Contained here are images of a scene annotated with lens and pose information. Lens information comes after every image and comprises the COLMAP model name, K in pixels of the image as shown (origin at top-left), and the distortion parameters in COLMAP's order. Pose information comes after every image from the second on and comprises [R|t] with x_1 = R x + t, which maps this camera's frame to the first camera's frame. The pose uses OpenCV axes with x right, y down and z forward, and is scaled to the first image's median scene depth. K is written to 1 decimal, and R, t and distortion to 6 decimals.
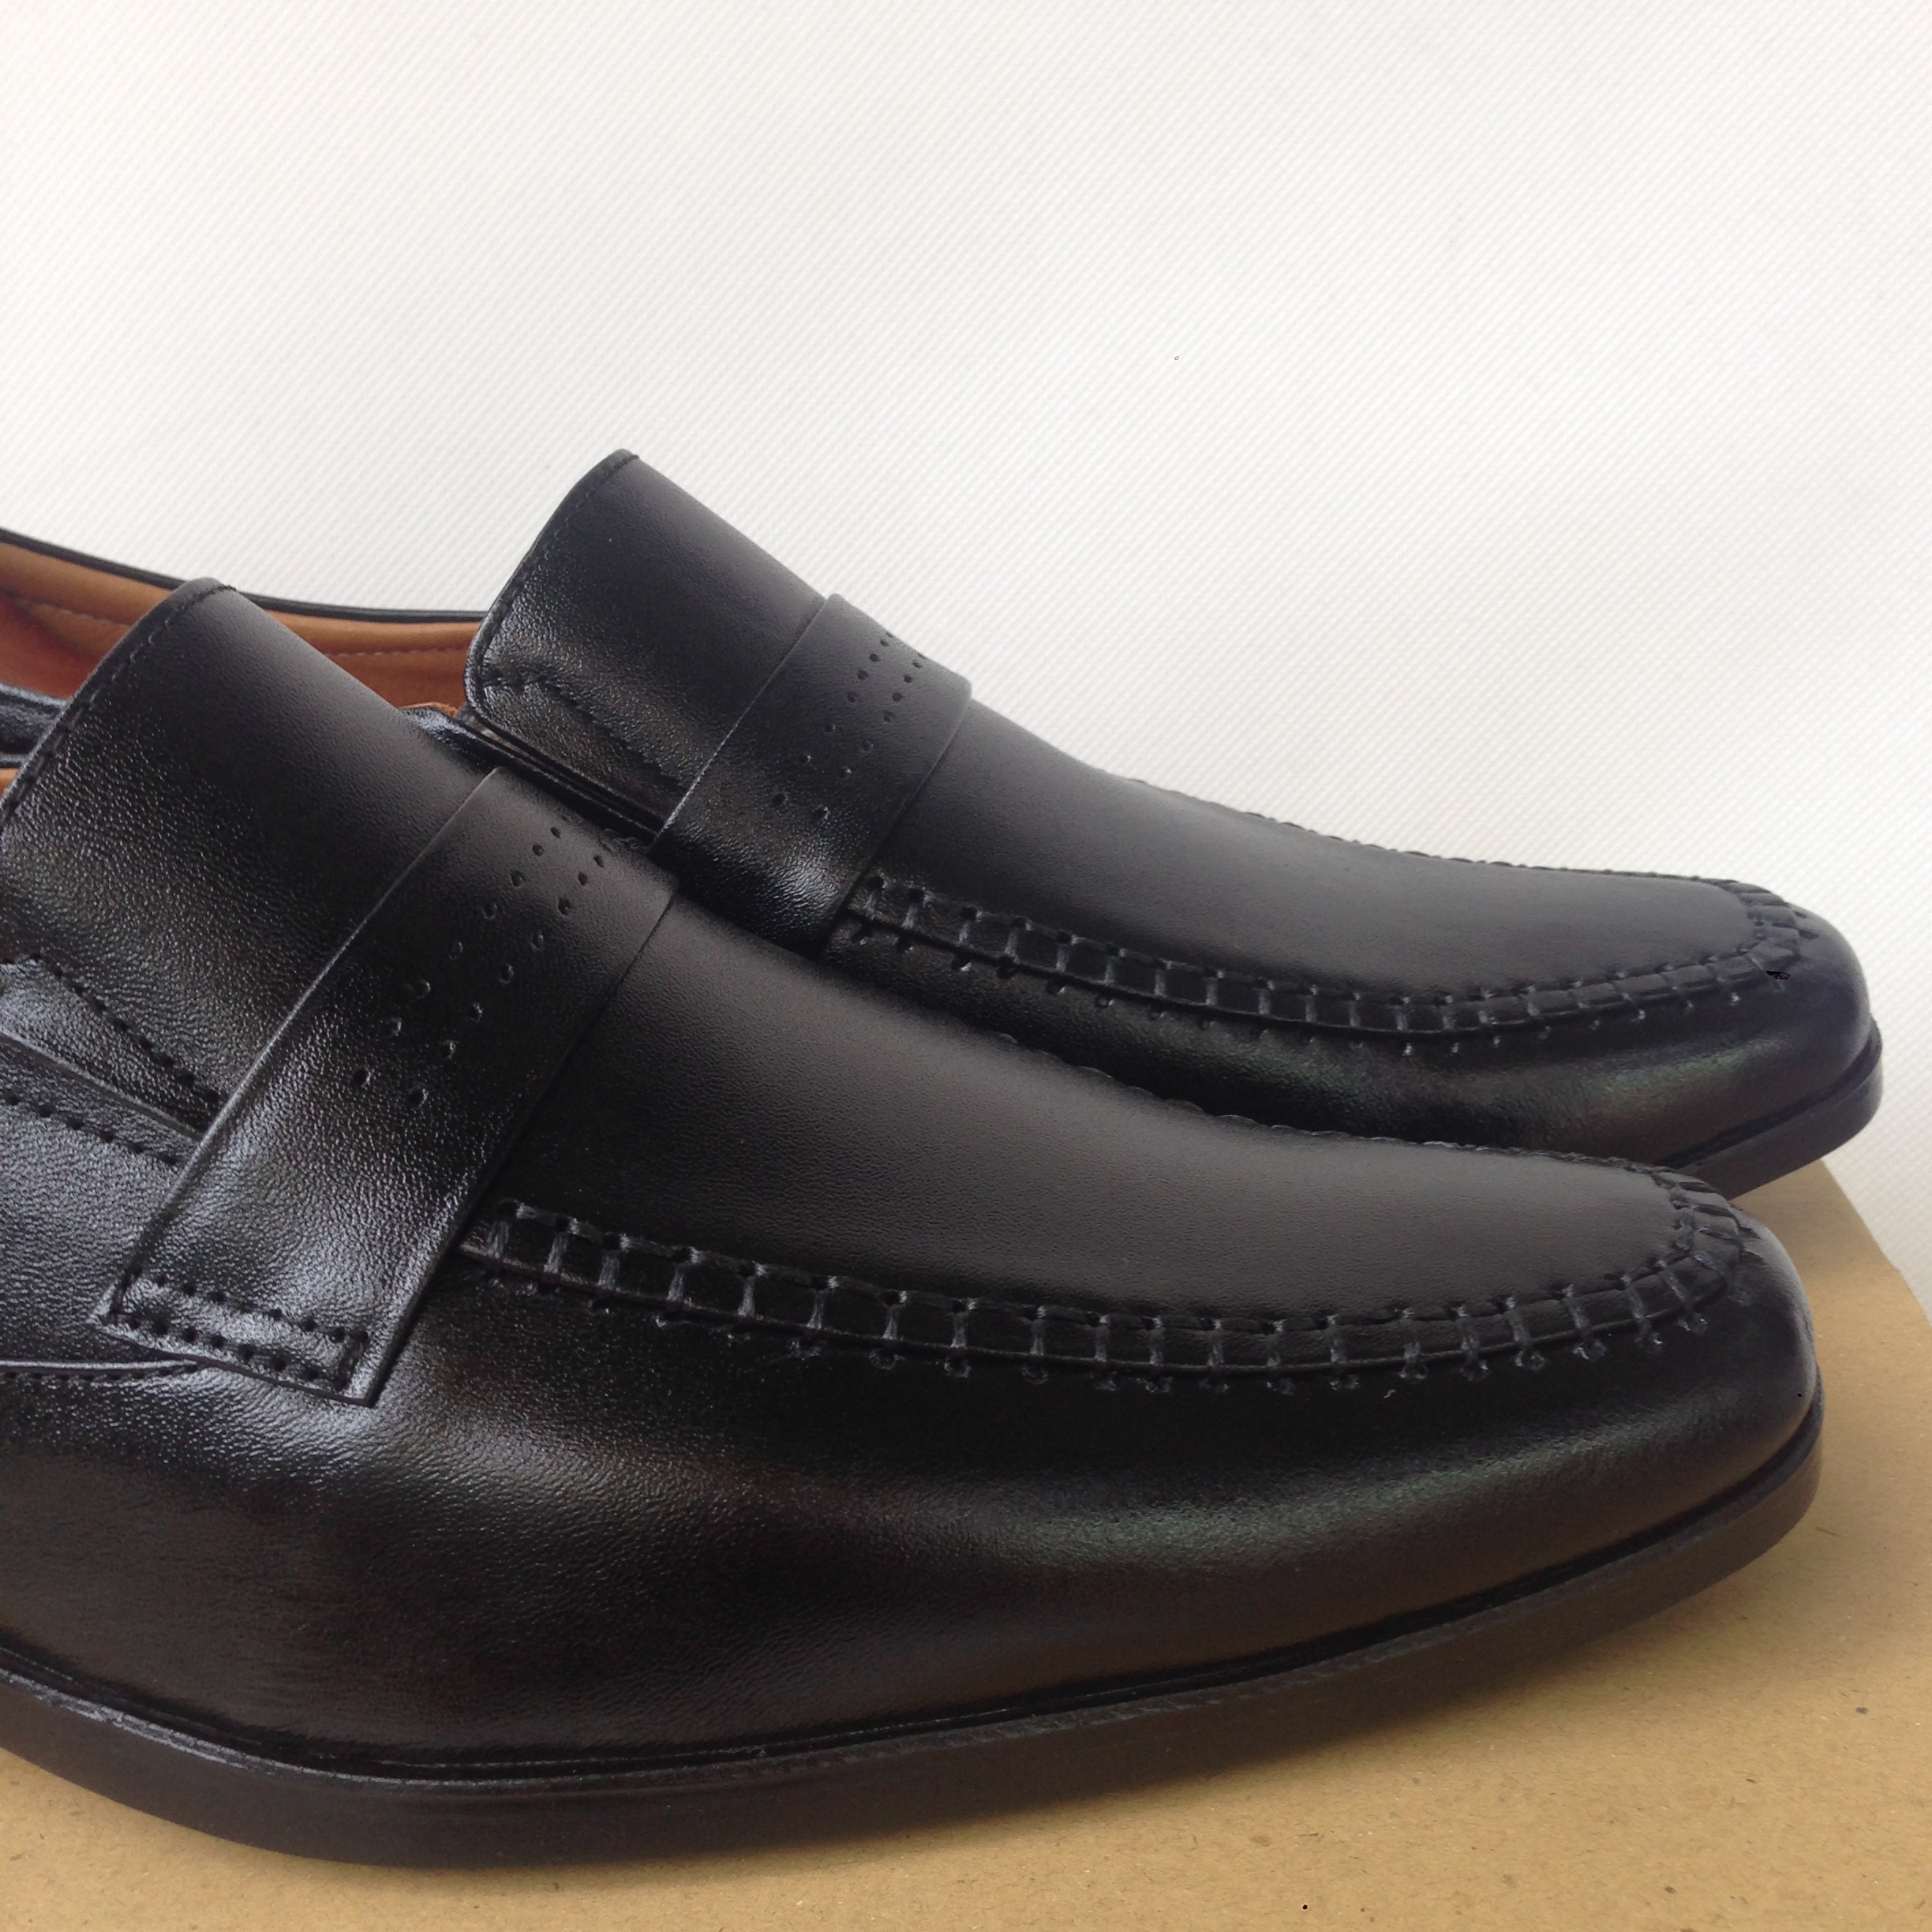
lens RADIAL K [[2403.7, 0, 1019.9], [0, 2403.7, 962.6], [0, 0, 1]] dist [0.048953, 0.032543]
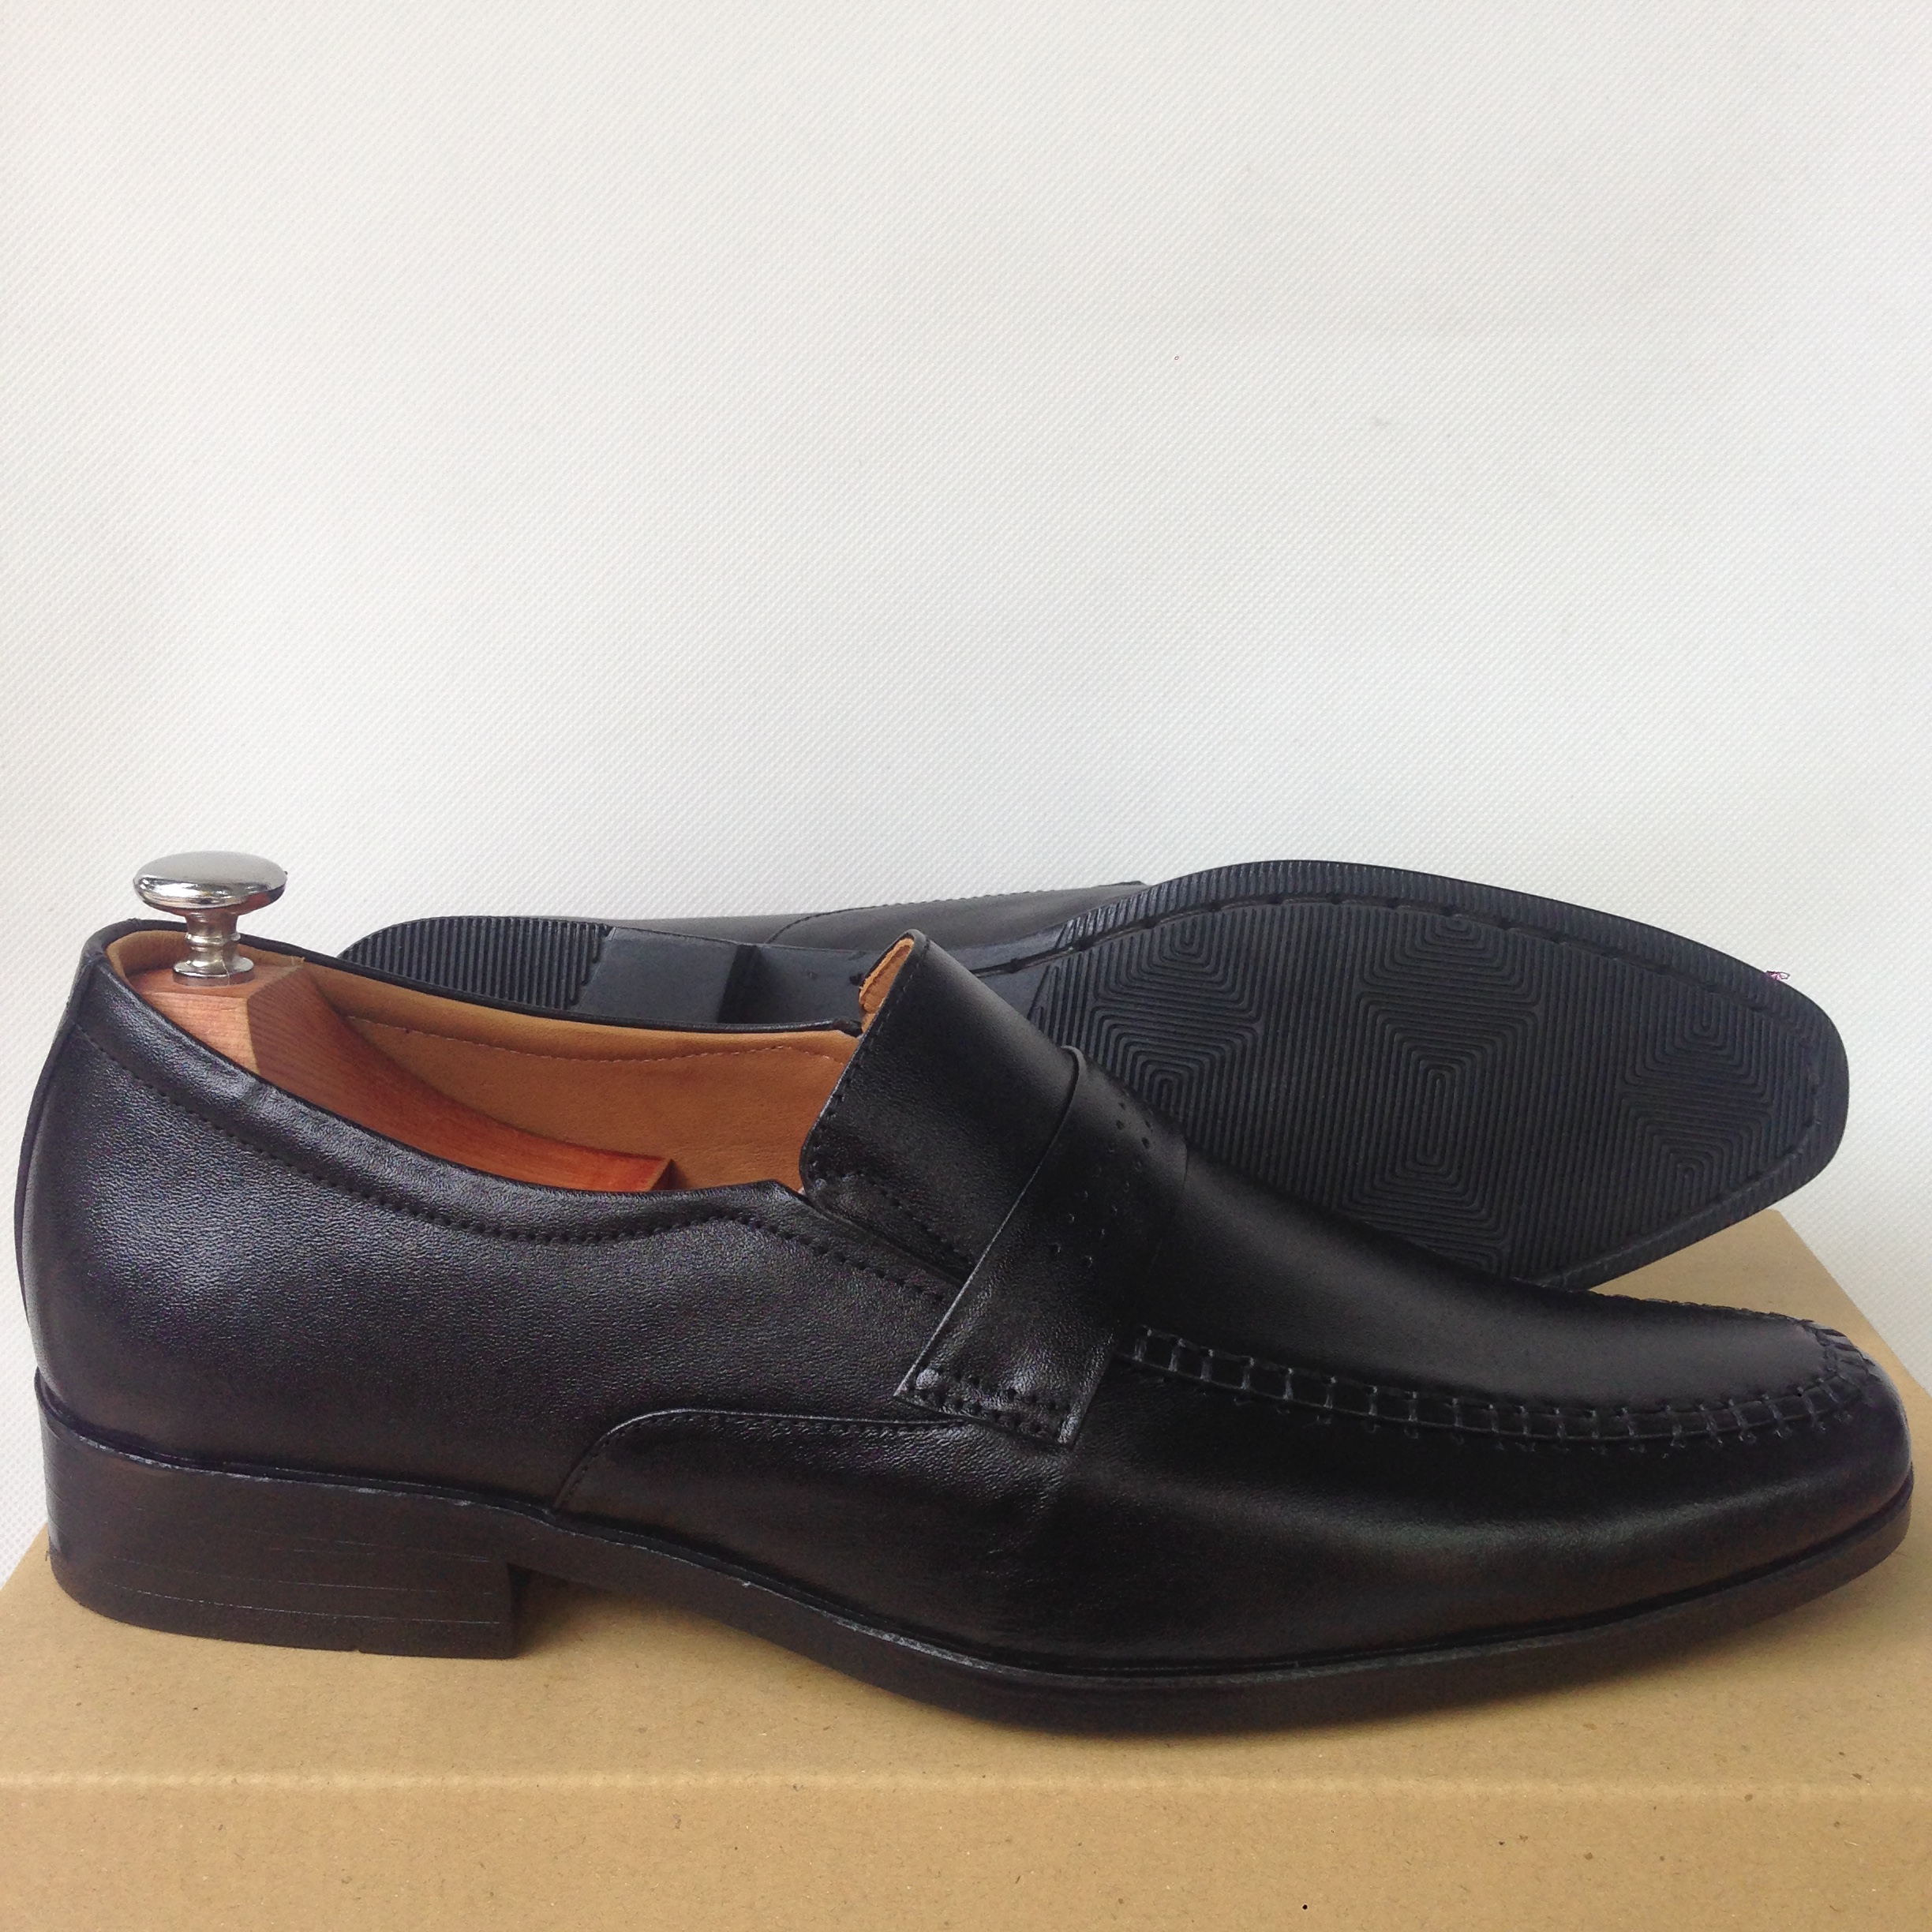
lens RADIAL K [[2358.2, 0, 1021.6], [0, 2358.2, 964.9], [0, 0, 1]] dist [0.080987, -0.051221]
pose [[0.998576, 0.025334, 0.046953, -0.321540], [-0.022932, 0.998434, -0.051017, -0.055124], [-0.048172, 0.049867, 0.997593, -0.537596]]
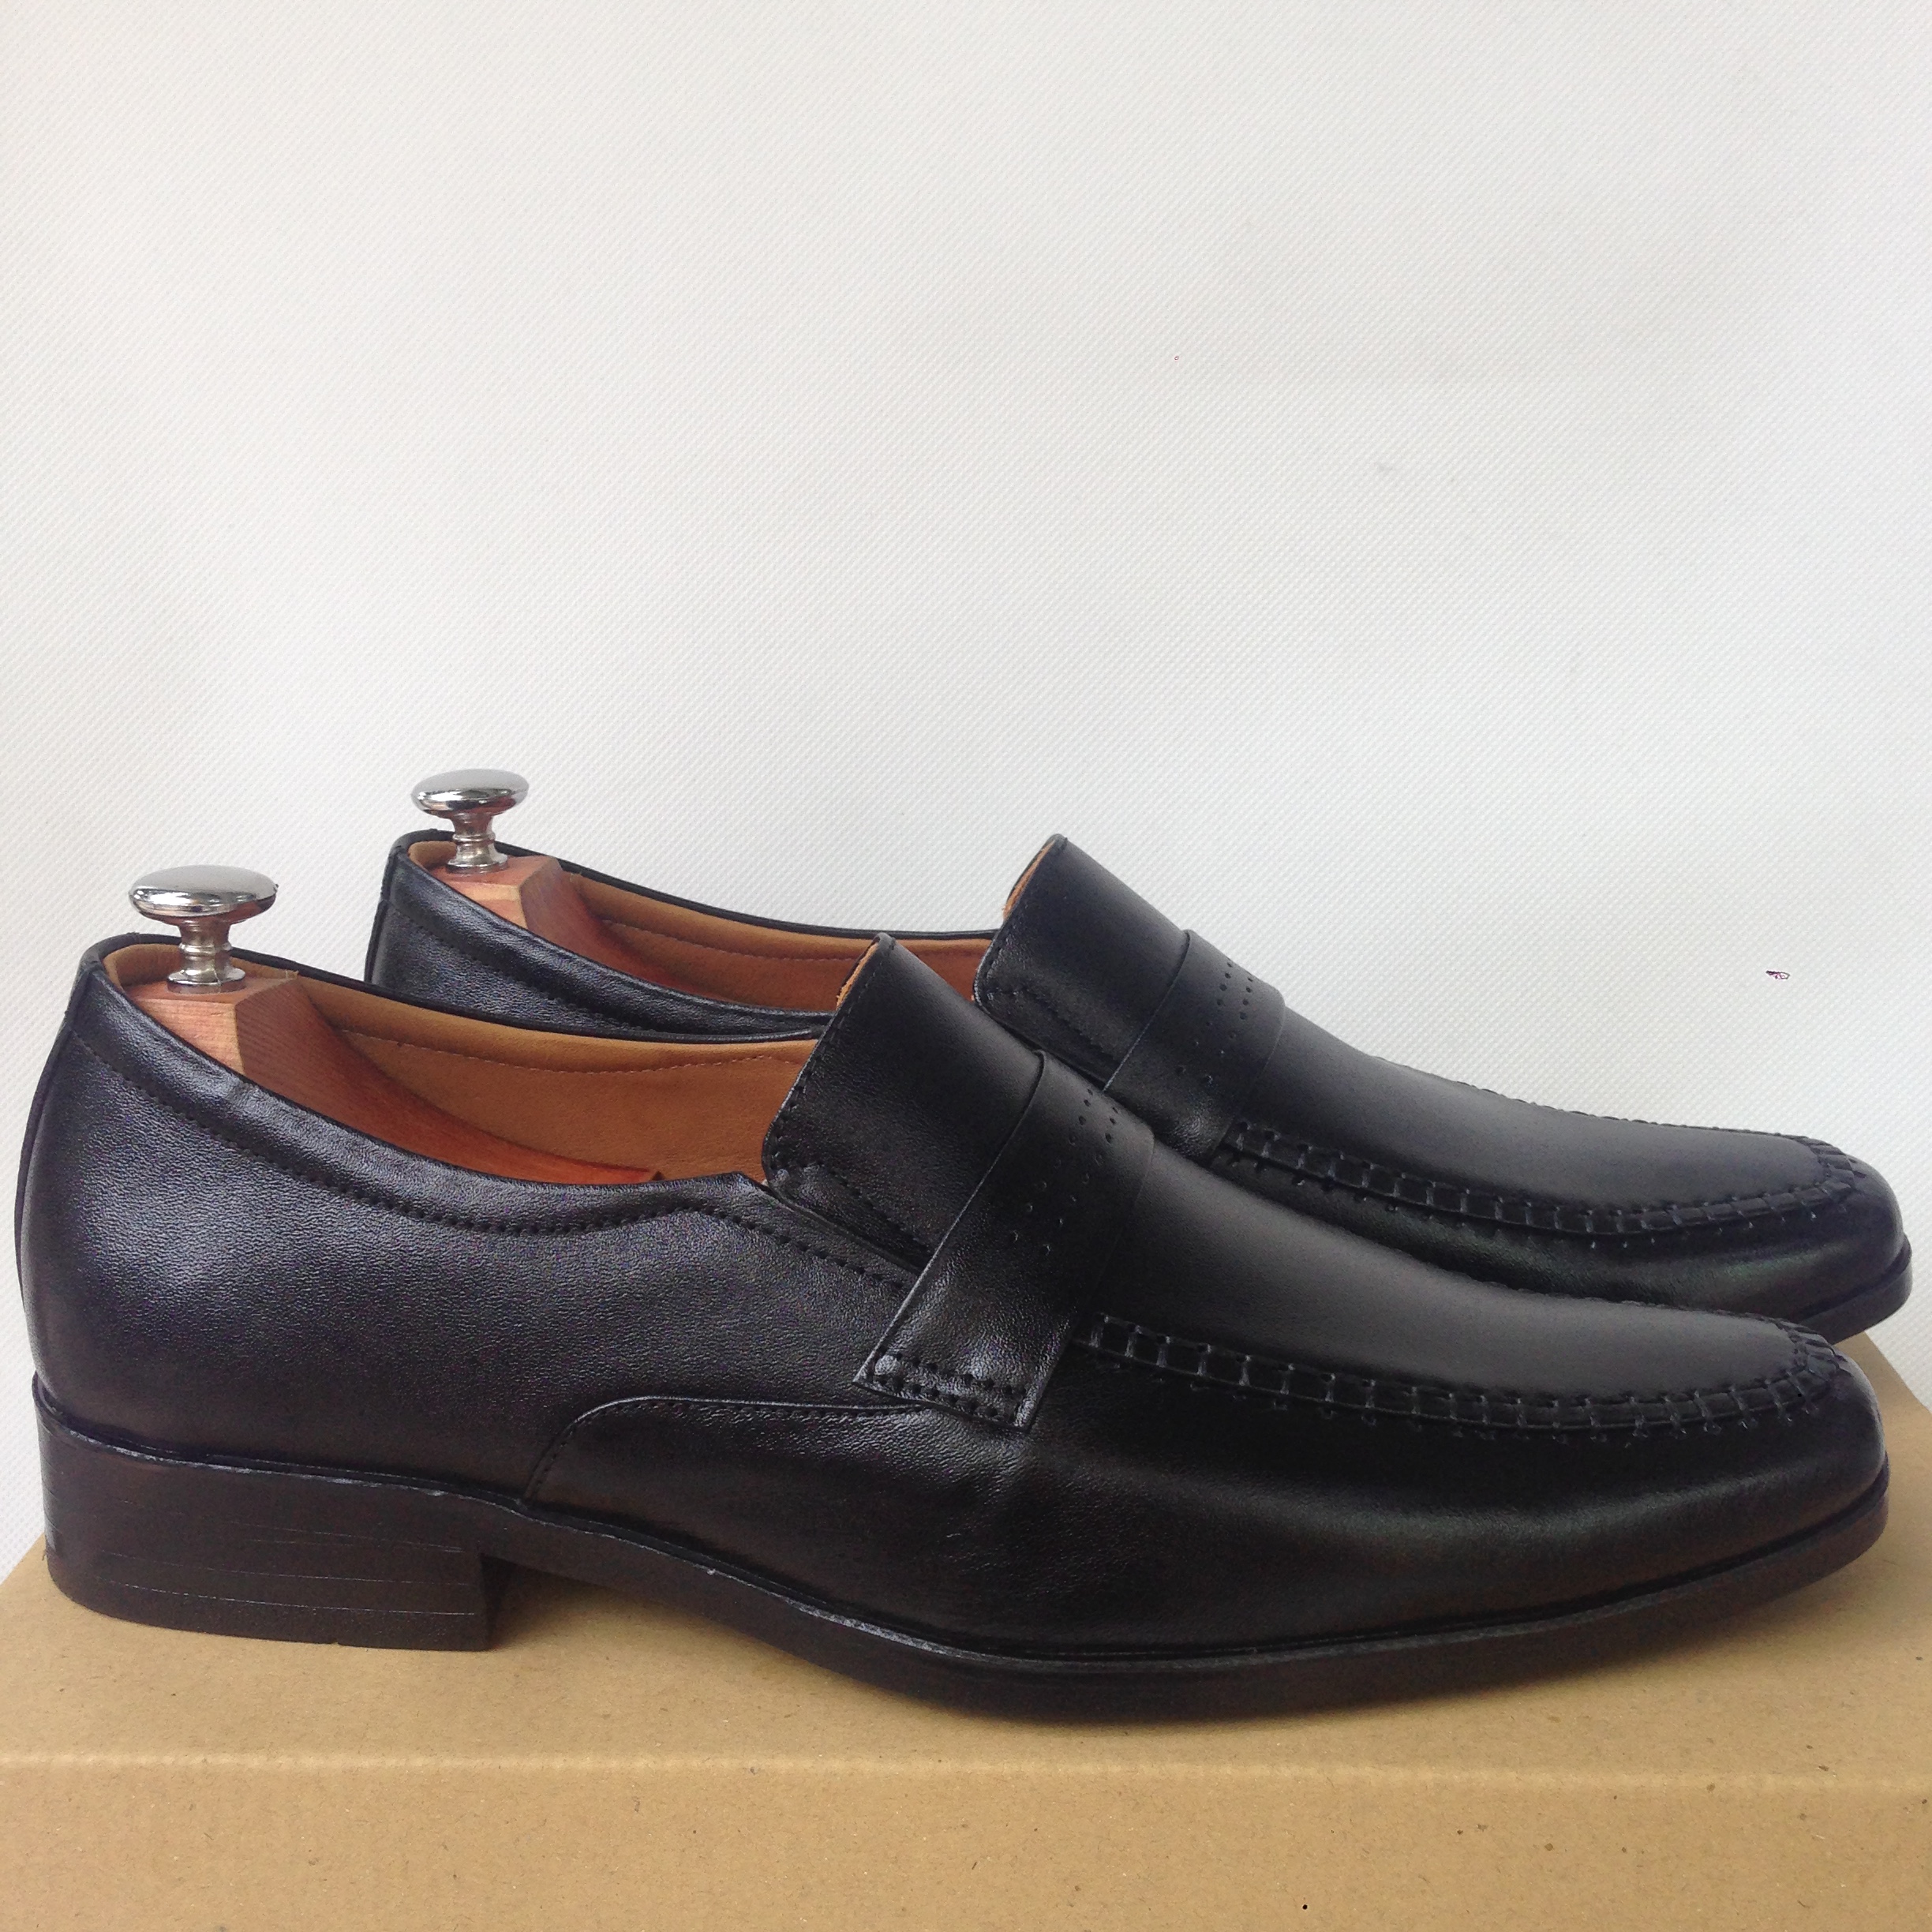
lens RADIAL K [[2347.4, 0, 1007.4], [0, 2347.4, 972.6], [0, 0, 1]] dist [0.120705, -0.142520]
pose [[0.999833, 0.018282, -0.000604, -0.237730], [-0.018255, 0.995231, -0.095824, 0.017446], [-0.001151, 0.095819, 0.995398, -0.557478]]
